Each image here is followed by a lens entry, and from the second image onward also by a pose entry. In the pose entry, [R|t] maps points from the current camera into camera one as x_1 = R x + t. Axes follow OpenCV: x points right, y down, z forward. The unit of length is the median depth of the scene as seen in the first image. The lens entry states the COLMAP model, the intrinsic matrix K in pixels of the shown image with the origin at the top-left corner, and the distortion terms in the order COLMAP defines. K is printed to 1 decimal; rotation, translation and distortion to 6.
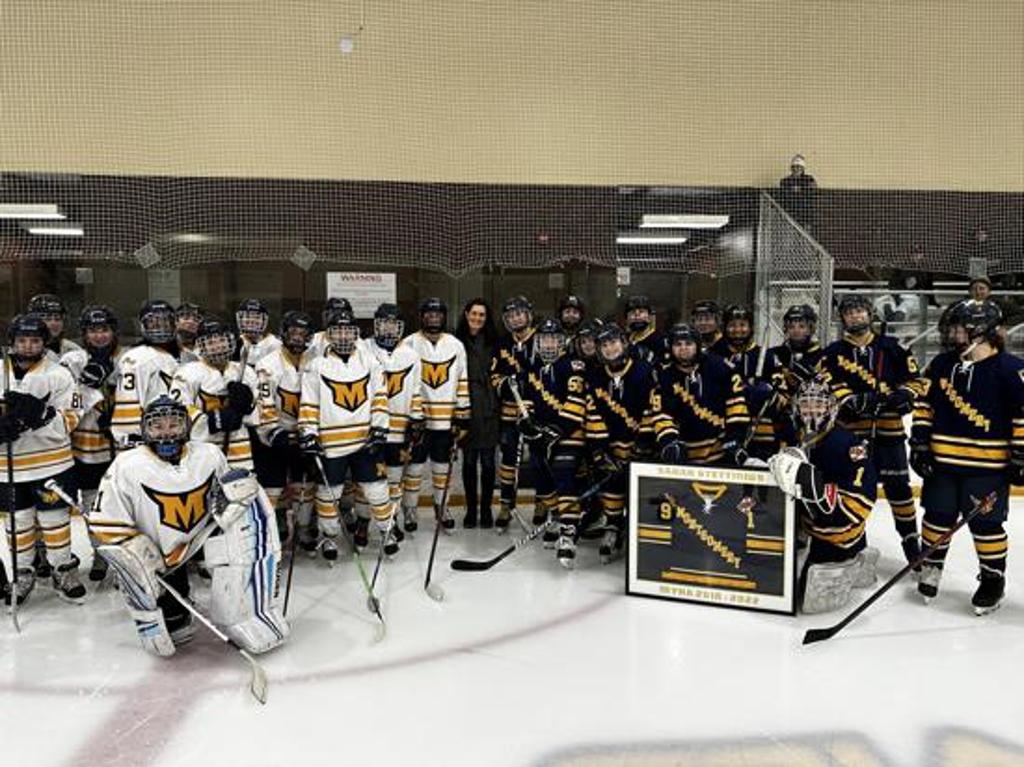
lens RADIAL K [[713.2, 0, 512.0], [0, 713.2, 383.5], [0, 0, 1]] dist [0.006791, -0.051585]
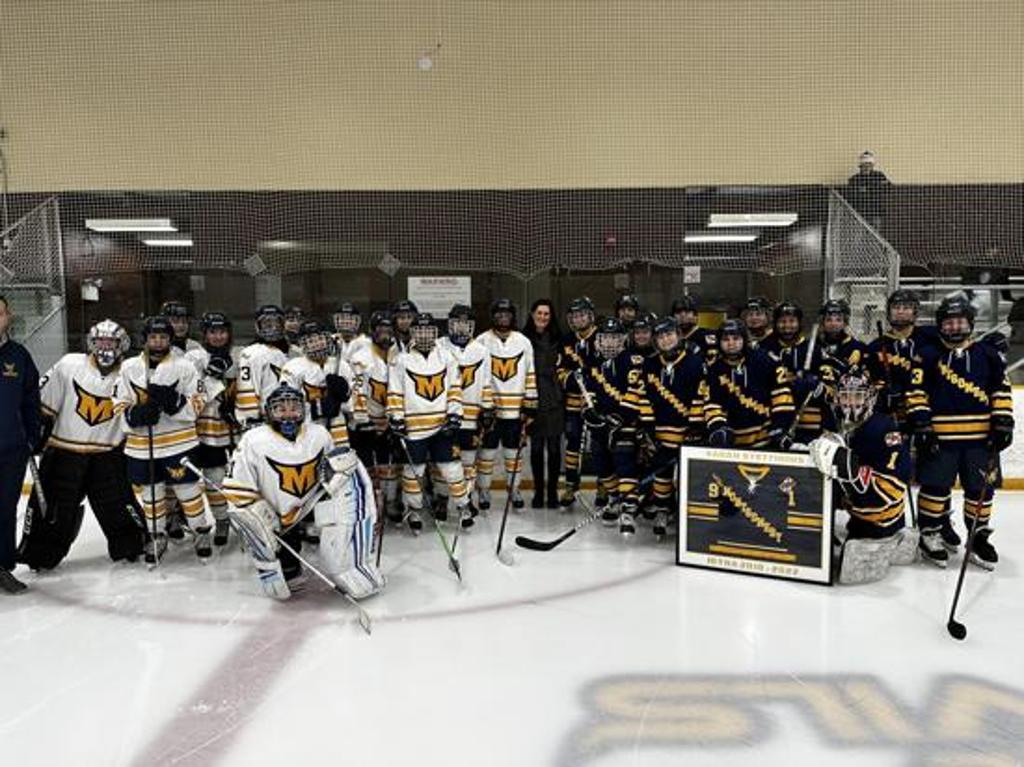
lens RADIAL K [[713.2, 0, 512.0], [0, 713.2, 383.5], [0, 0, 1]] dist [0.006791, -0.051585]
pose [[0.995018, -0.000169, -0.099695, 0.014649], [0.000216, 1.000000, 0.000462, 0.012344], [0.099695, -0.000482, 0.995018, -0.121103]]
